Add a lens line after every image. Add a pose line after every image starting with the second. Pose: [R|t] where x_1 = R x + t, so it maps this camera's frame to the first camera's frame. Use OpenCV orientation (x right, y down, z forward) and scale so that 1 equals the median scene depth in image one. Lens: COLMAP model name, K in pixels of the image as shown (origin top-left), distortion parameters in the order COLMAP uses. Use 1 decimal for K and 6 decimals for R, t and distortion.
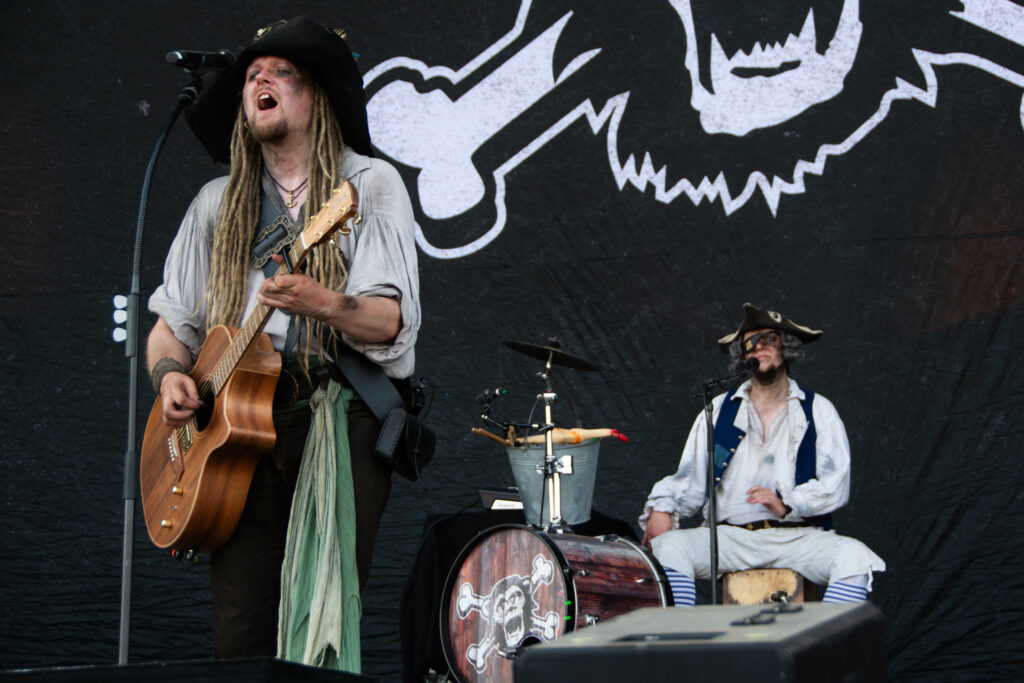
lens RADIAL K [[2518.4, 0, 512.0], [0, 2518.4, 341.5], [0, 0, 1]] dist [0.104902, -1.238011]
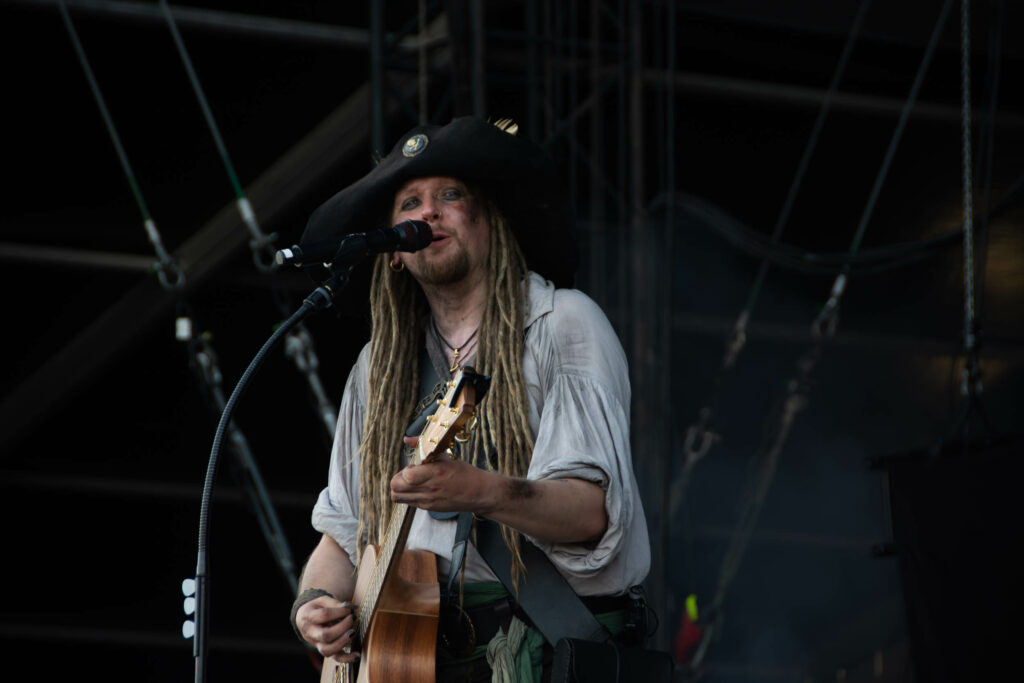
lens RADIAL K [[5959.2, 0, 512.0], [0, 5959.2, 341.5], [0, 0, 1]] dist [3.822932, 1.606817]
pose [[0.996273, -0.075696, -0.041350, 0.003103], [0.072846, 0.995120, -0.066560, 0.055635], [0.046186, 0.063300, 0.996925, -0.740844]]
